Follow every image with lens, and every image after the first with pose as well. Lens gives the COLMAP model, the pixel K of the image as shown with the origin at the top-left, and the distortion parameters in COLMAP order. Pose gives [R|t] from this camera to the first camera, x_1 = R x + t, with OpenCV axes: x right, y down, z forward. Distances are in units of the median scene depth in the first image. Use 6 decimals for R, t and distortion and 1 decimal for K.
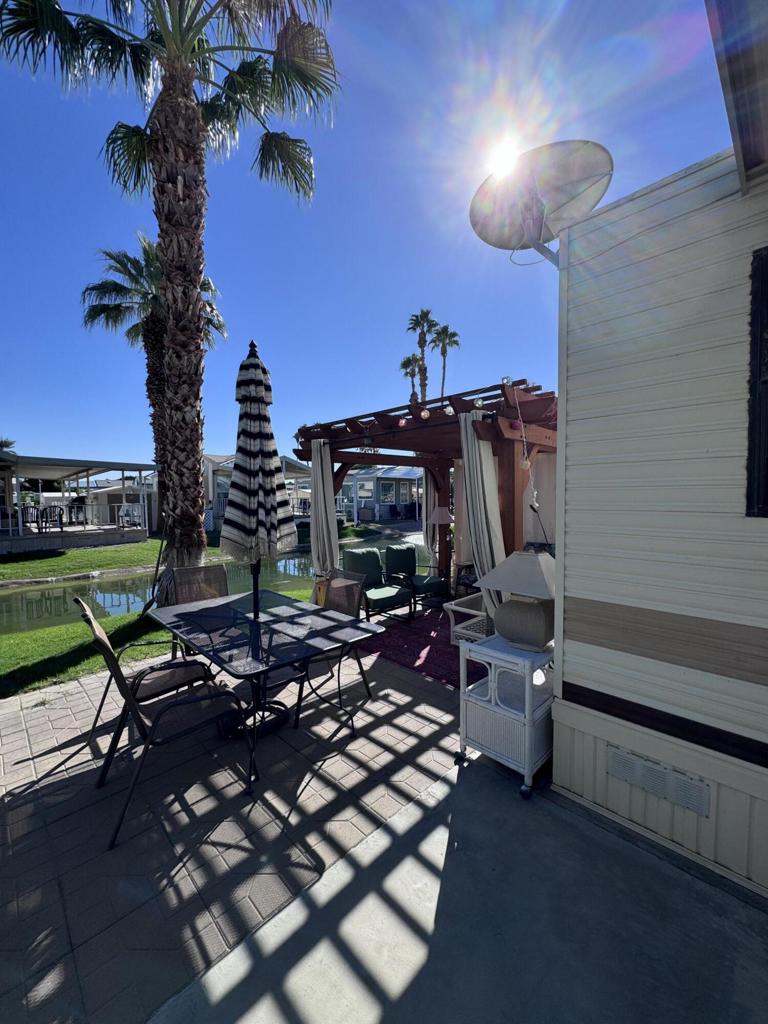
lens RADIAL K [[407.5, 0, 384.0], [0, 407.5, 512.2], [0, 0, 1]] dist [-0.002530, 0.000521]
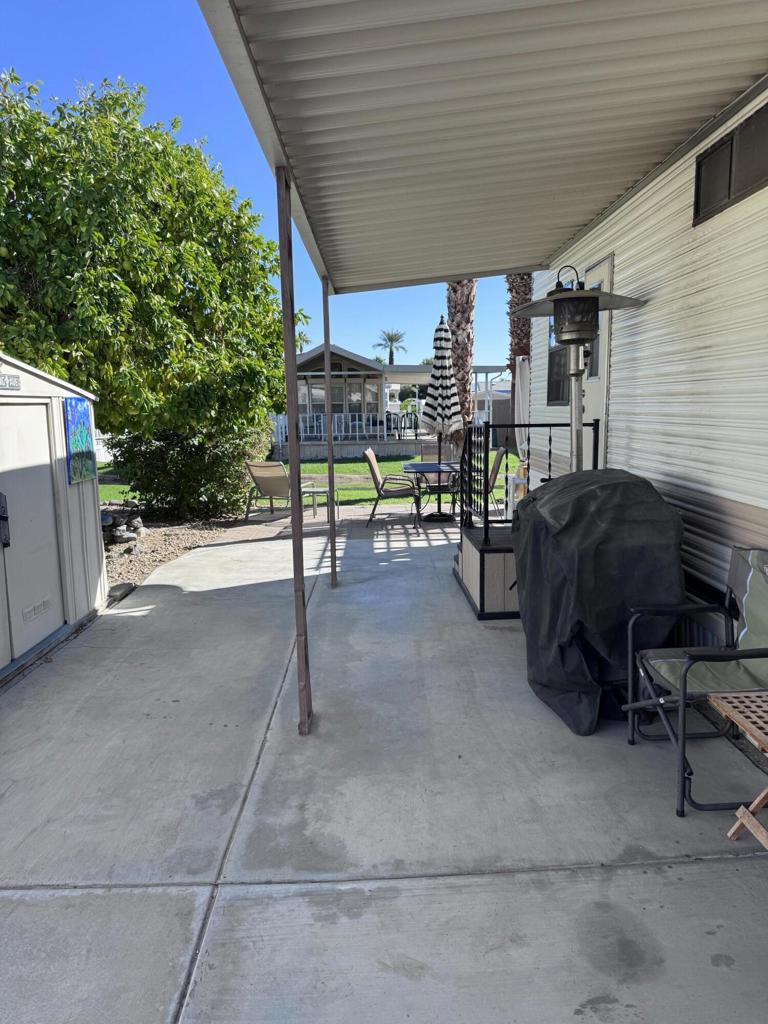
lens RADIAL K [[717.9, 0, 392.4], [0, 717.9, 519.0], [0, 0, 1]] dist [0.067517, -0.086655]
pose [[0.727705, 0.102001, -0.678263, 1.242593], [-0.019511, 0.991559, 0.128182, 0.057082], [0.685612, -0.080045, 0.723553, -1.085074]]
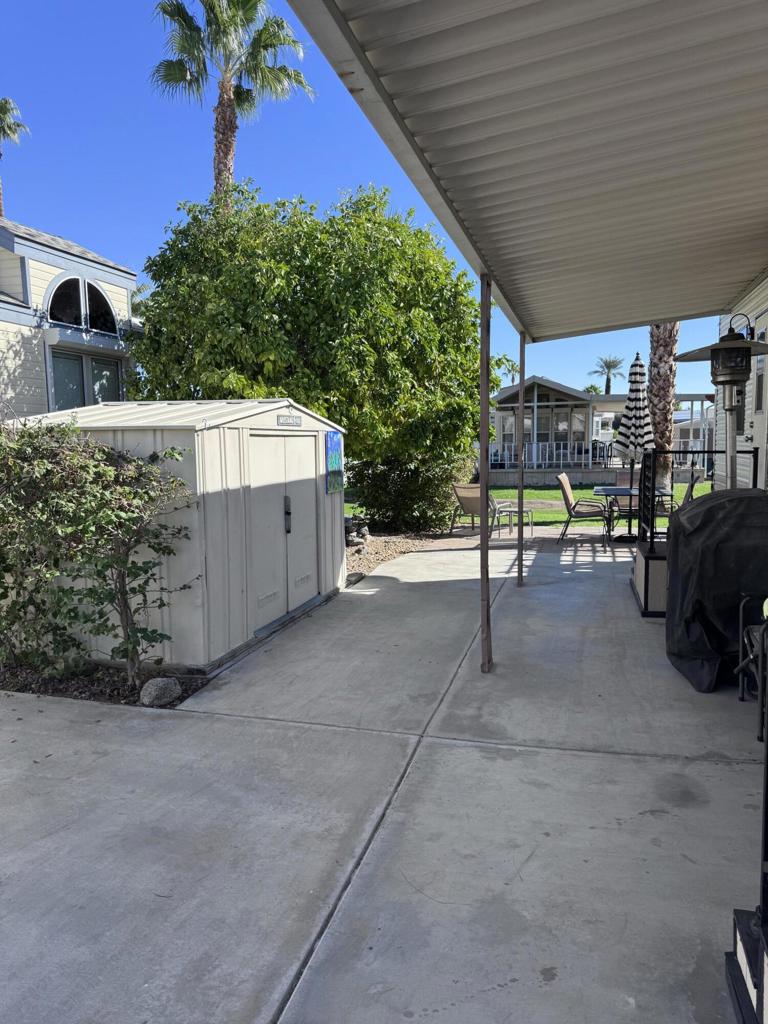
lens RADIAL K [[717.9, 0, 375.6], [0, 717.9, 517.2], [0, 0, 1]] dist [0.067517, -0.086655]
pose [[0.484054, 0.094216, -0.869951, 1.516425], [-0.026040, 0.995297, 0.093302, 0.062216], [0.874651, -0.022509, 0.484231, -1.272489]]
